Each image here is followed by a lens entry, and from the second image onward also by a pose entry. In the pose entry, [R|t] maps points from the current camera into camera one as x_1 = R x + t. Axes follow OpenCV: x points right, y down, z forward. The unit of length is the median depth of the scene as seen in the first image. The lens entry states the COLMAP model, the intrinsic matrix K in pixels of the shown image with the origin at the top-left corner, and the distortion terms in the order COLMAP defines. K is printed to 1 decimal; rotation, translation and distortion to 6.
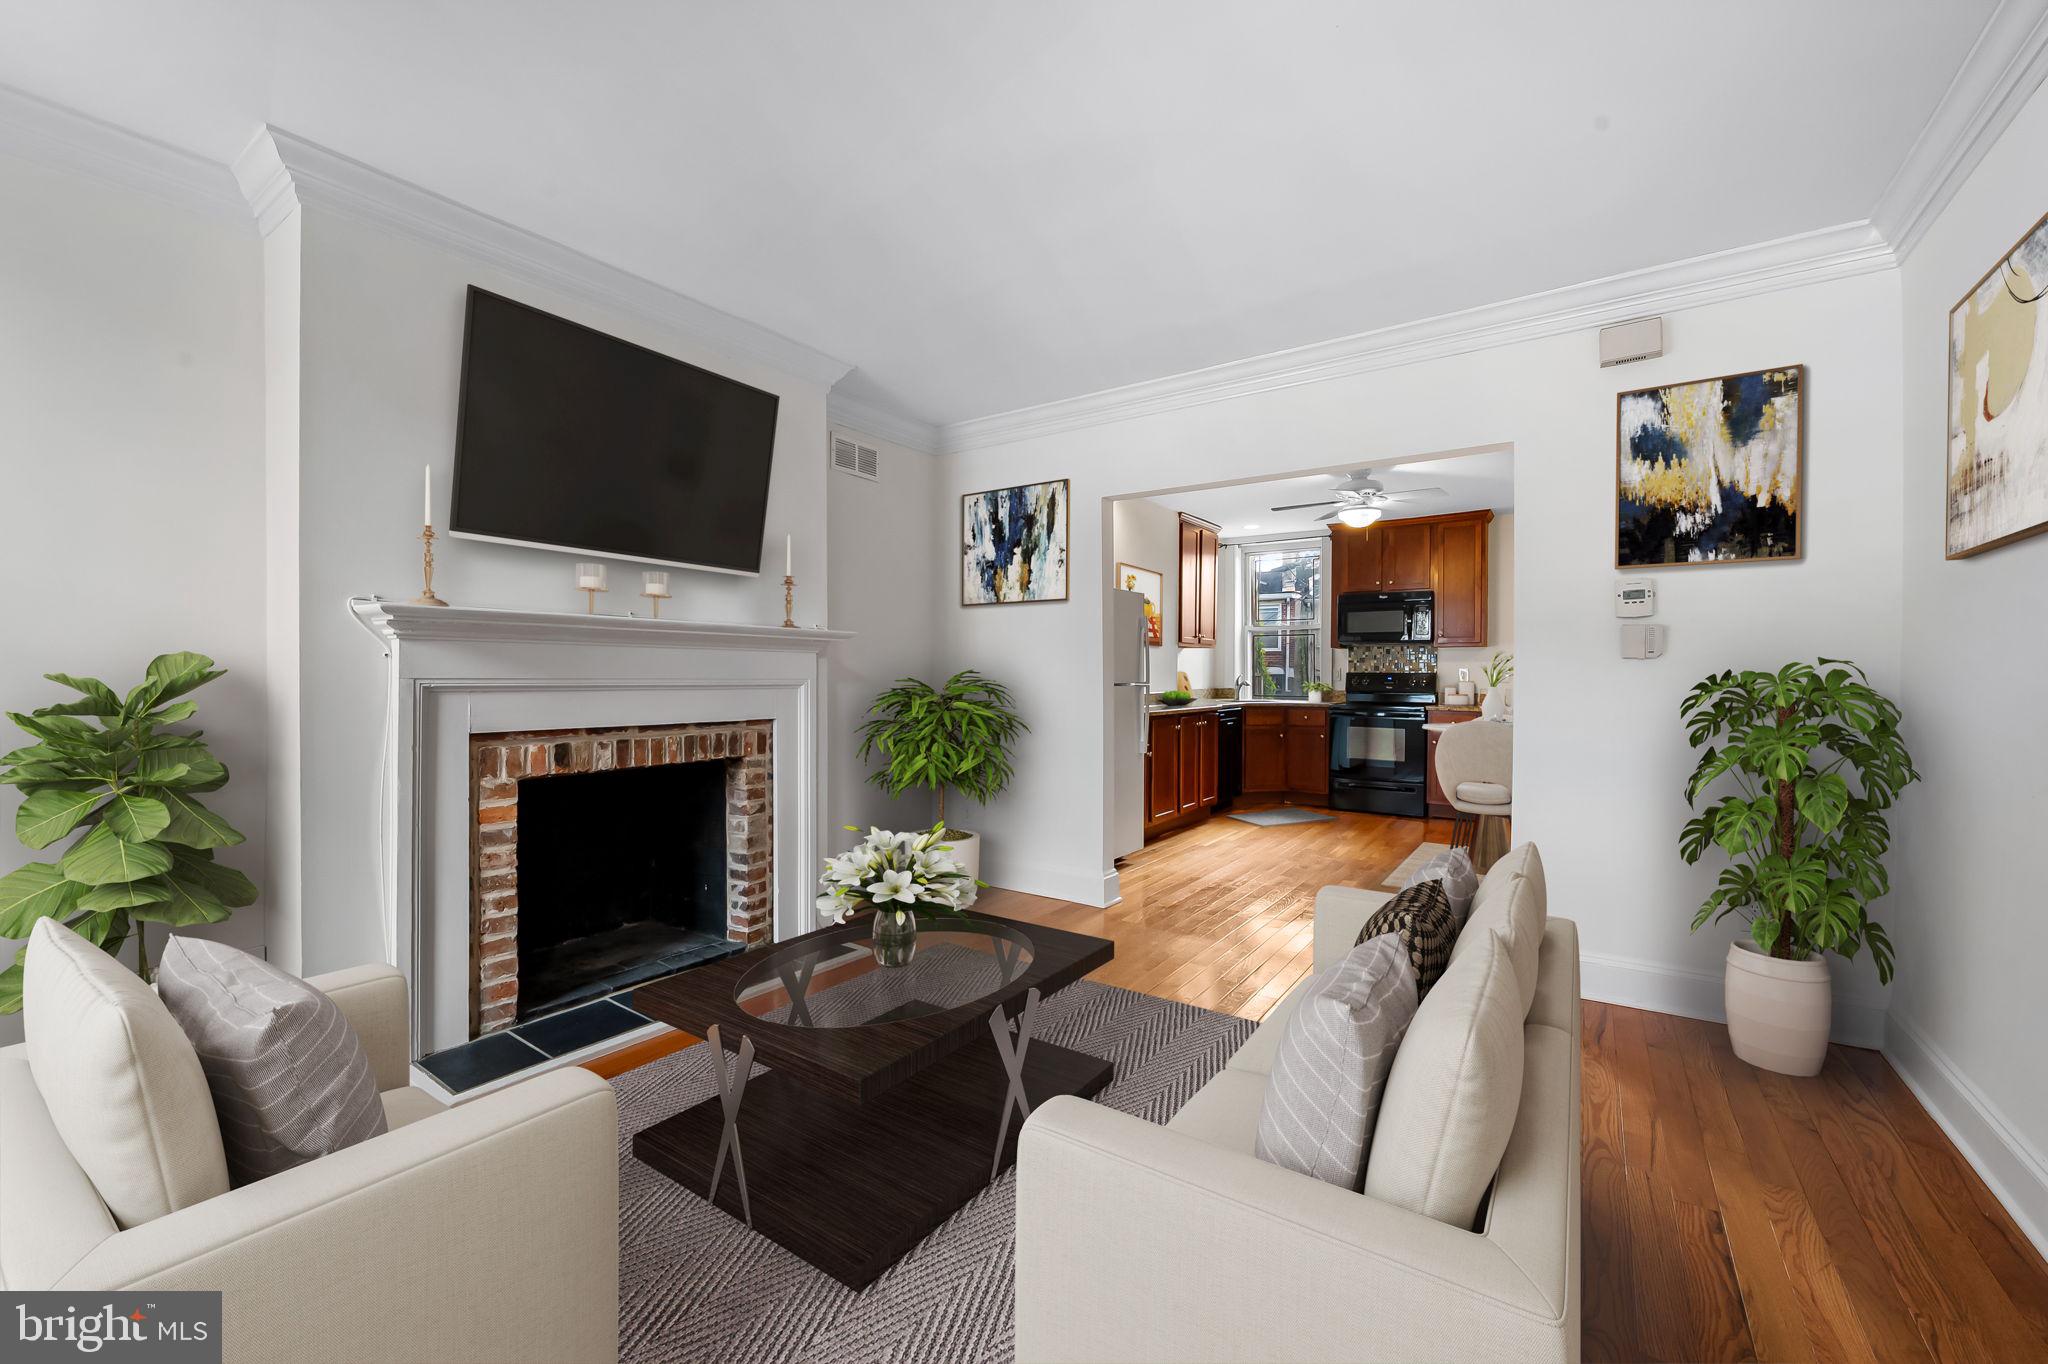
lens RADIAL K [[806.8, 0, 1038.2], [0, 806.8, 680.9], [0, 0, 1]] dist [-0.006757, -0.000859]
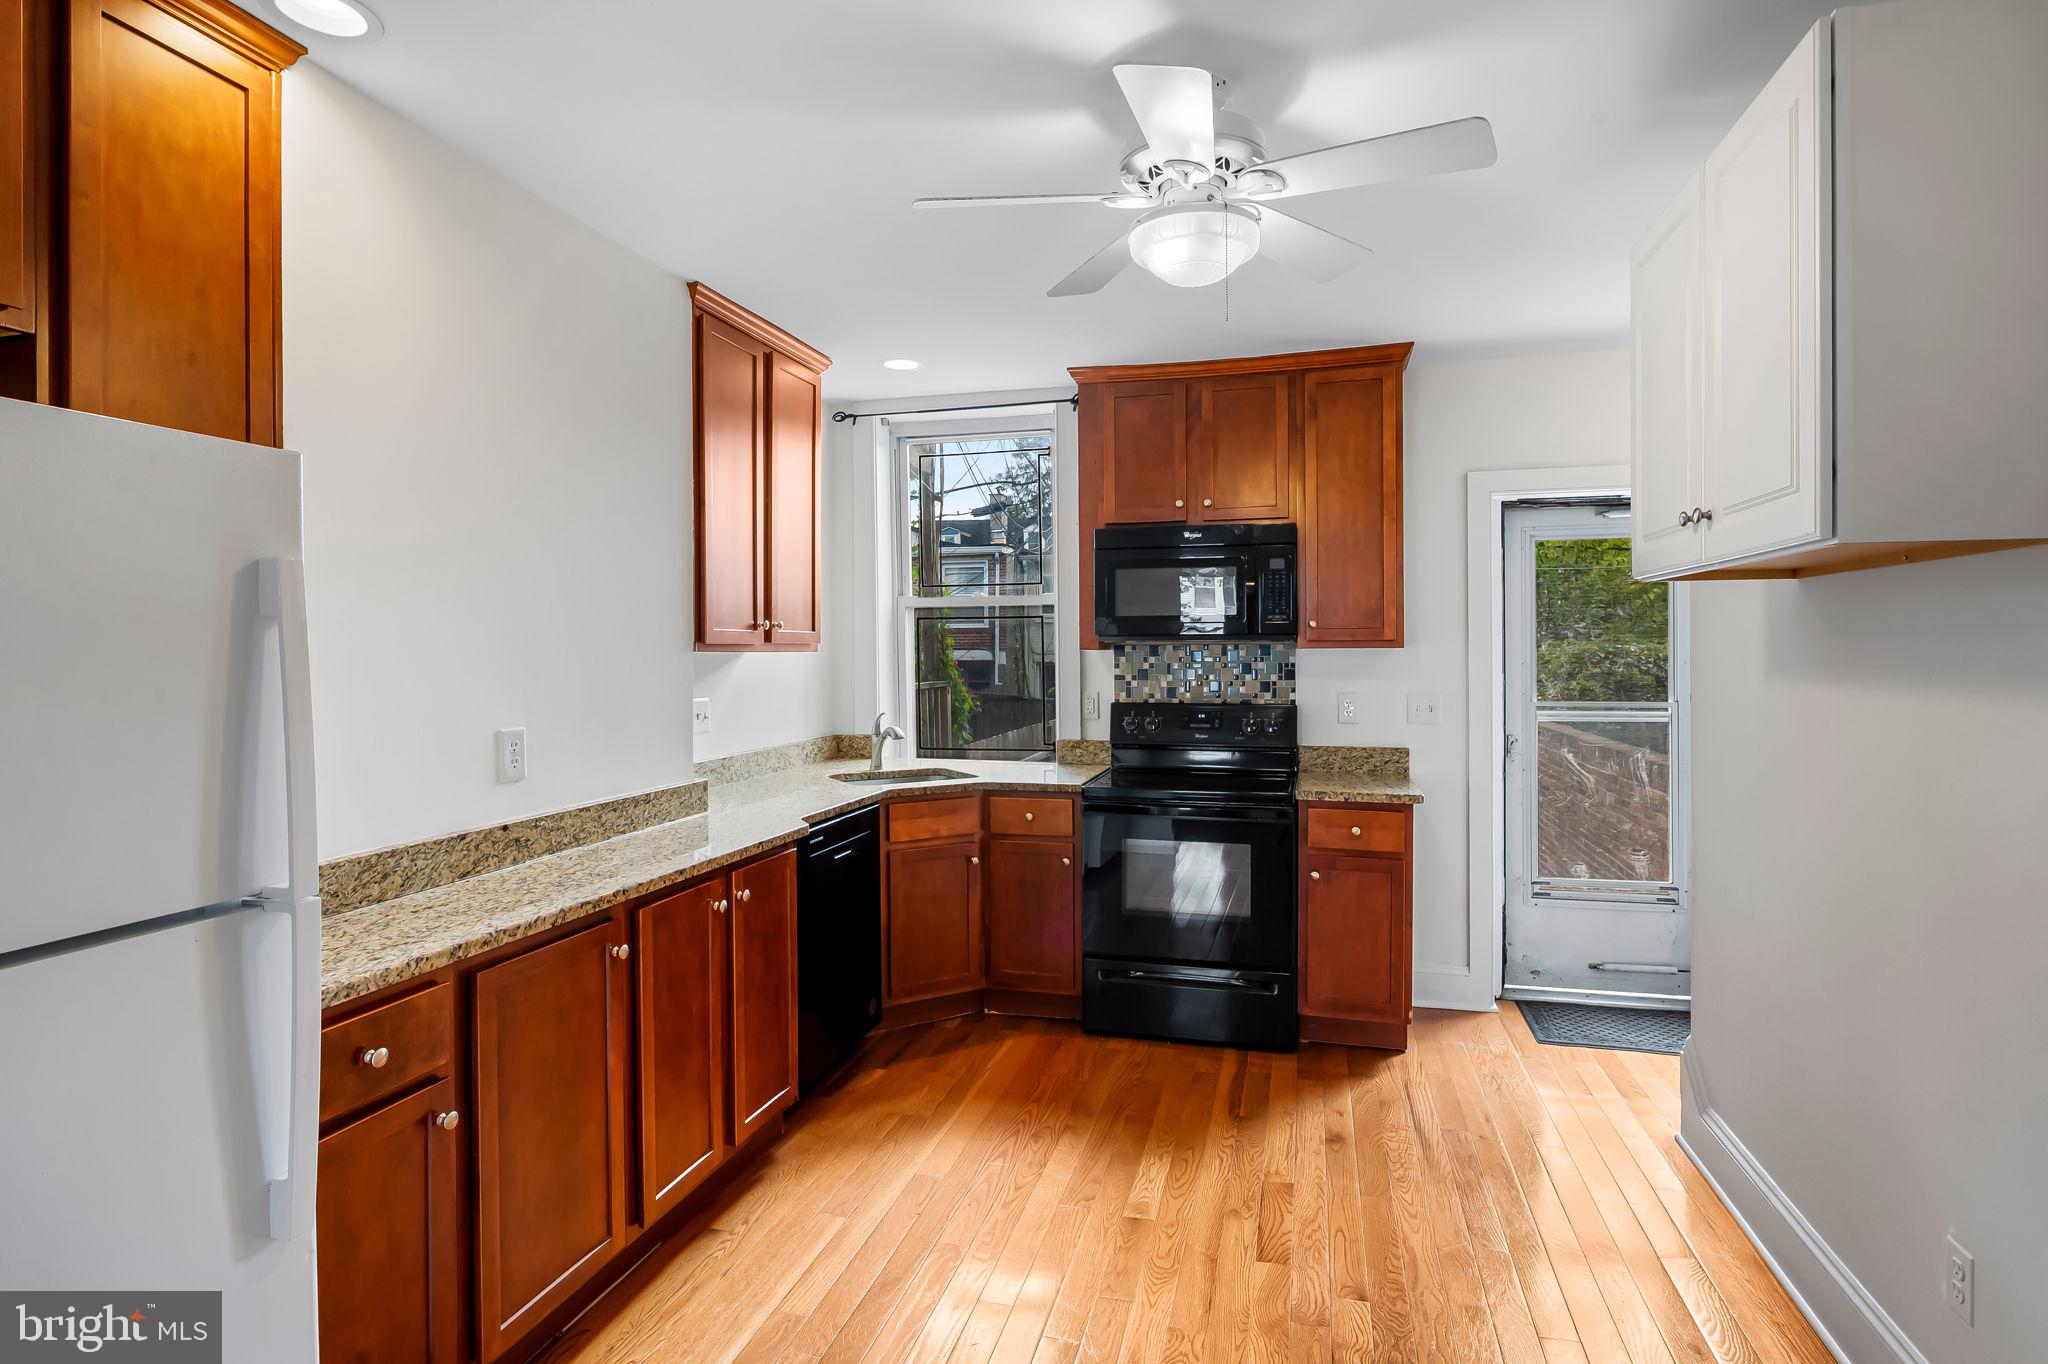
lens RADIAL K [[1015.0, 0, 1027.3], [0, 1015.0, 654.9], [0, 0, 1]] dist [-0.011565, 0.000066]
pose [[0.947011, -0.010260, 0.321037, 0.155013], [0.011154, 0.999937, -0.000946, -0.037271], [-0.321007, 0.004477, 0.947066, 0.475791]]
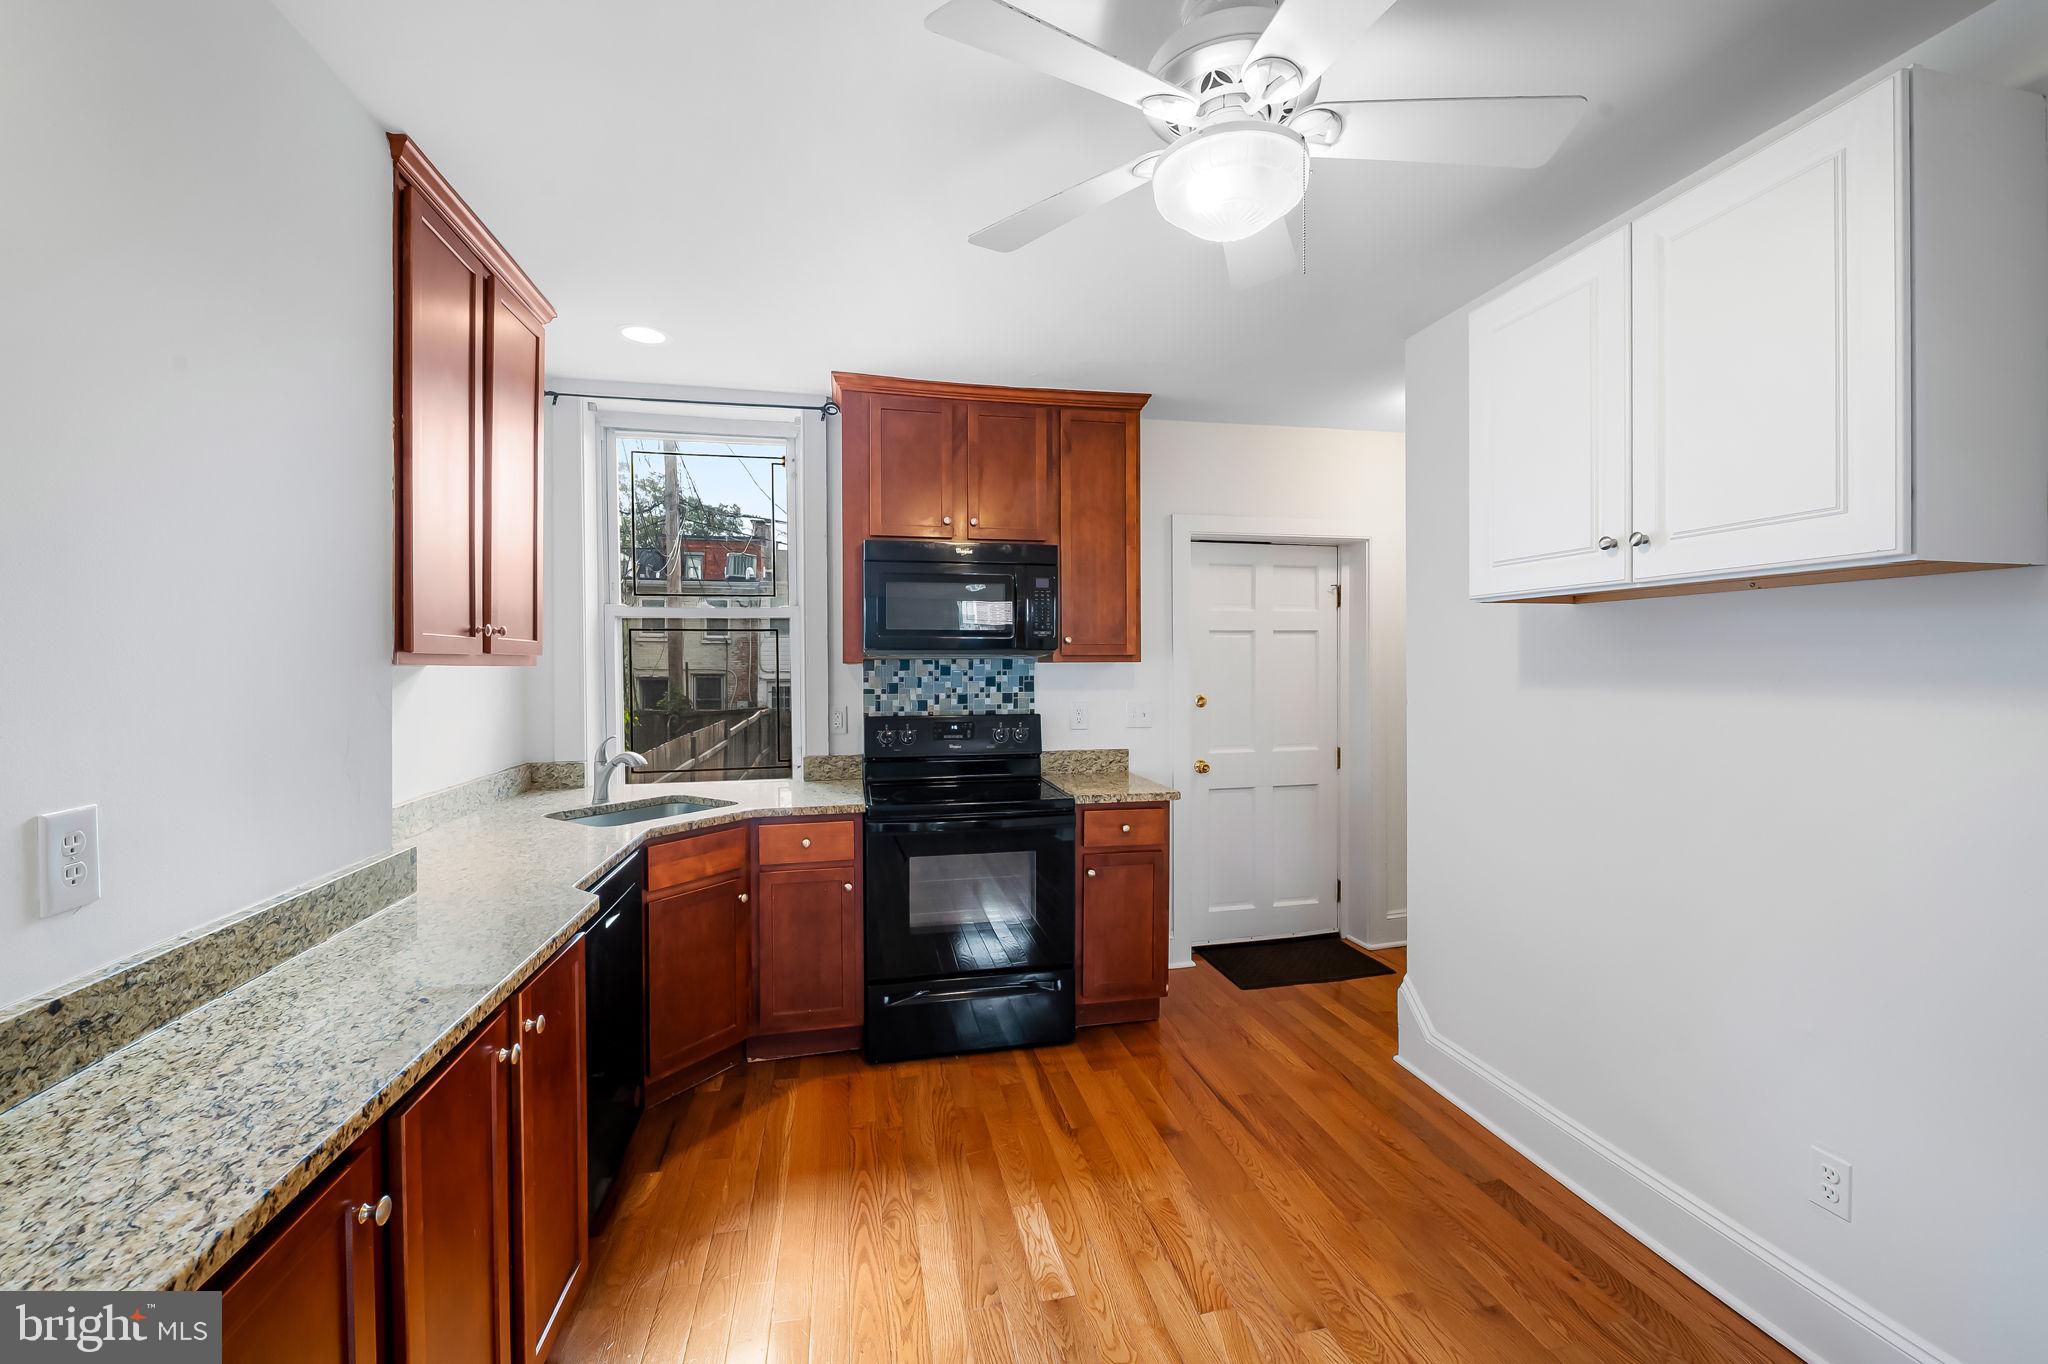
lens RADIAL K [[806.8, 0, 1019.6], [0, 806.8, 665.0], [0, 0, 1]] dist [-0.006757, -0.000859]
pose [[0.695341, -0.008836, 0.718626, 0.118303], [0.013794, 0.999904, -0.001052, -0.037834], [-0.718548, 0.010645, 0.695396, 0.625189]]
